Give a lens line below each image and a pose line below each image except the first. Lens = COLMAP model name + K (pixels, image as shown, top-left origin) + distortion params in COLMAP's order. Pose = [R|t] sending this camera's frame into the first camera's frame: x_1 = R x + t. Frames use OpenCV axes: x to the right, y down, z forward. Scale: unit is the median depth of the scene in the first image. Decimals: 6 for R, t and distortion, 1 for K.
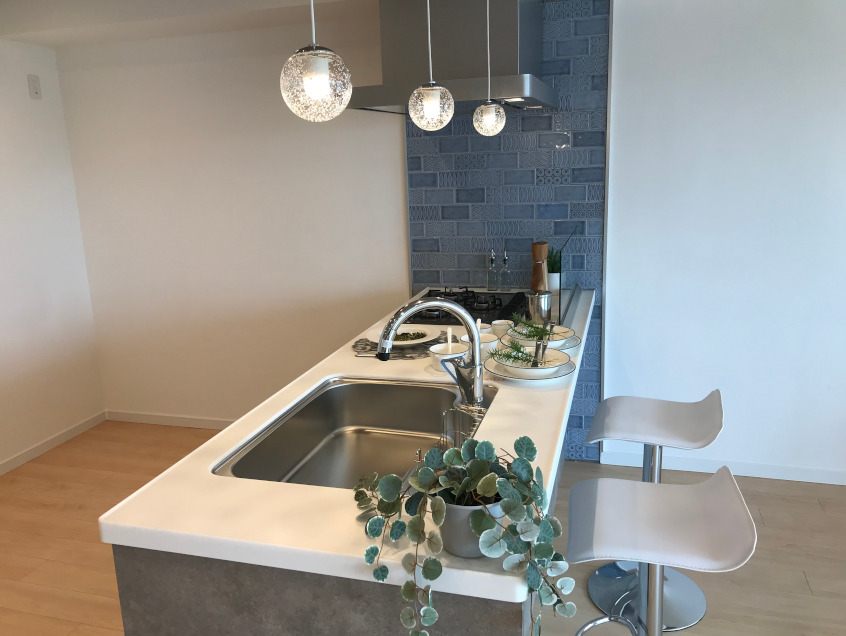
lens RADIAL K [[689.3, 0, 421.4], [0, 689.3, 318.7], [0, 0, 1]] dist [0.008857, 0.003894]
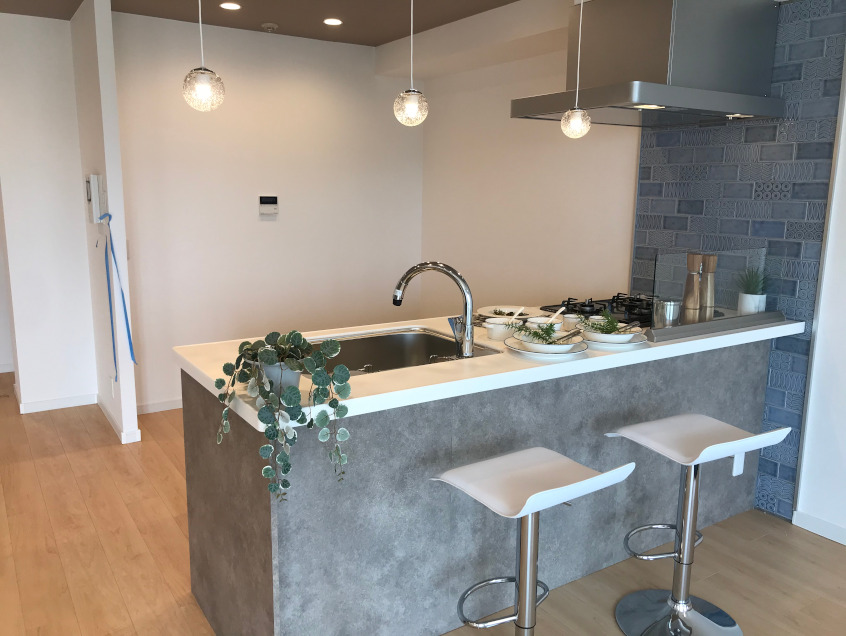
lens RADIAL K [[689.3, 0, 421.1], [0, 689.3, 316.2], [0, 0, 1]] dist [0.008857, 0.003894]
pose [[0.762184, 0.167961, -0.625192, 0.440375], [-0.191893, 0.980969, 0.029601, 0.019413], [0.618266, 0.097408, 0.779910, 0.010208]]
